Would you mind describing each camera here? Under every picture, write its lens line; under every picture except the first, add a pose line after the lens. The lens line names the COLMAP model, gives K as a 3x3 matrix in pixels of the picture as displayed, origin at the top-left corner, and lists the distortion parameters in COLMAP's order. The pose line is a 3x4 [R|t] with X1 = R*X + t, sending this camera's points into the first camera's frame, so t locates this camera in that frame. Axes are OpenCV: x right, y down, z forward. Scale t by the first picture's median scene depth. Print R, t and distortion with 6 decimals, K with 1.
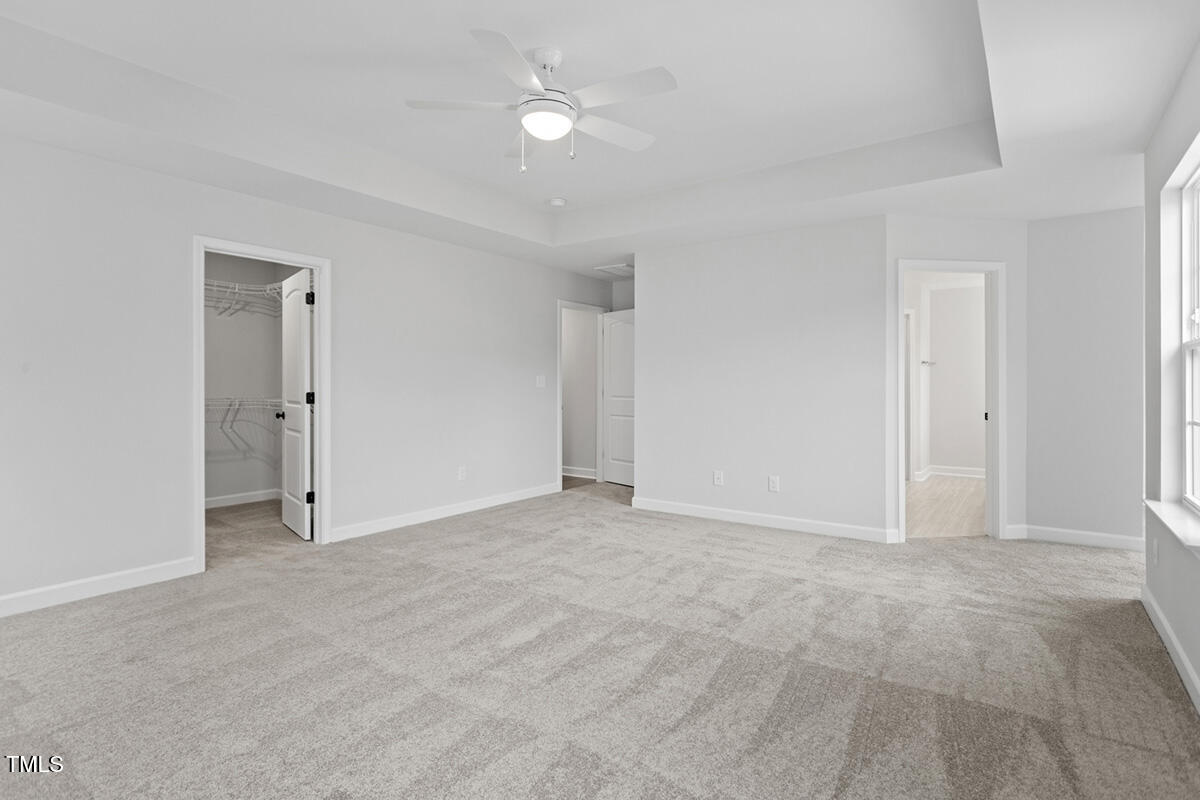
lens RADIAL K [[592.1, 0, 602.2], [0, 592.1, 383.6], [0, 0, 1]] dist [-0.000614, -0.000108]
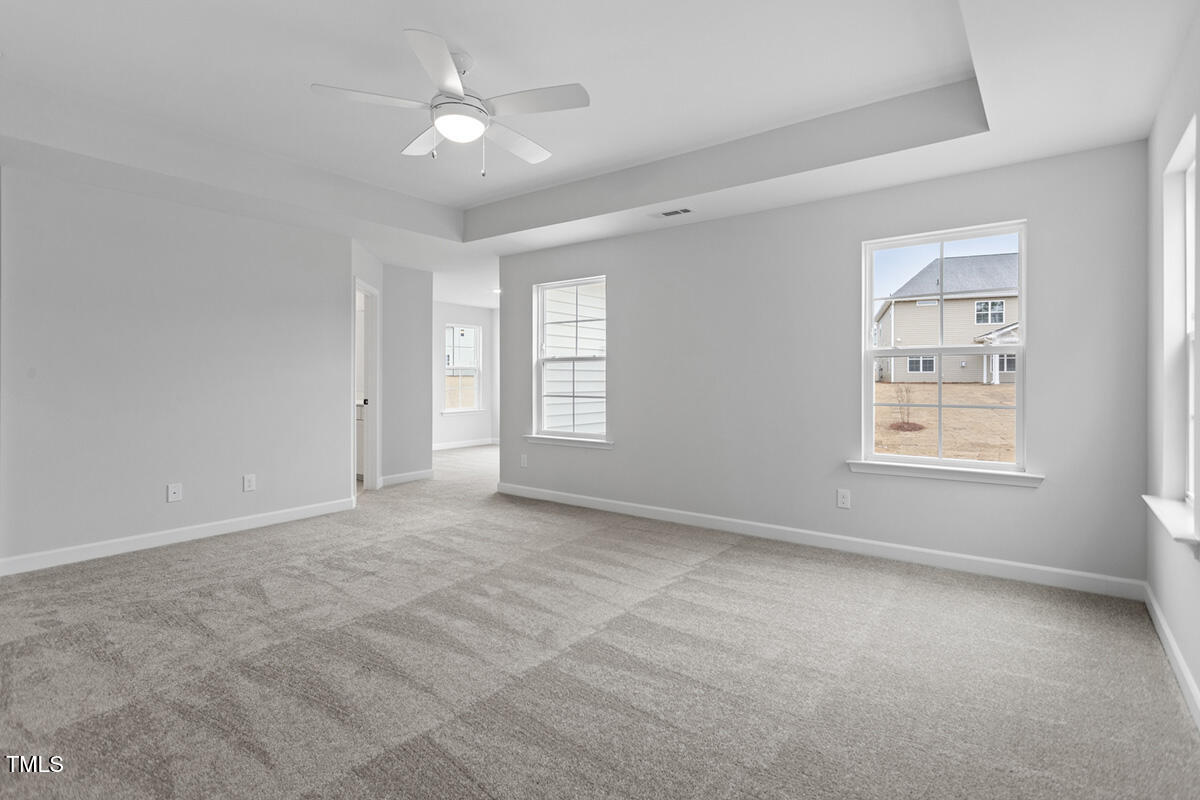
lens RADIAL K [[592.1, 0, 602.2], [0, 592.1, 383.6], [0, 0, 1]] dist [-0.000614, -0.000108]
pose [[0.018766, -0.010469, 0.999769, -0.949647], [-0.003548, 0.999938, 0.010538, -0.002069], [-0.999818, -0.003745, 0.018728, 0.617351]]
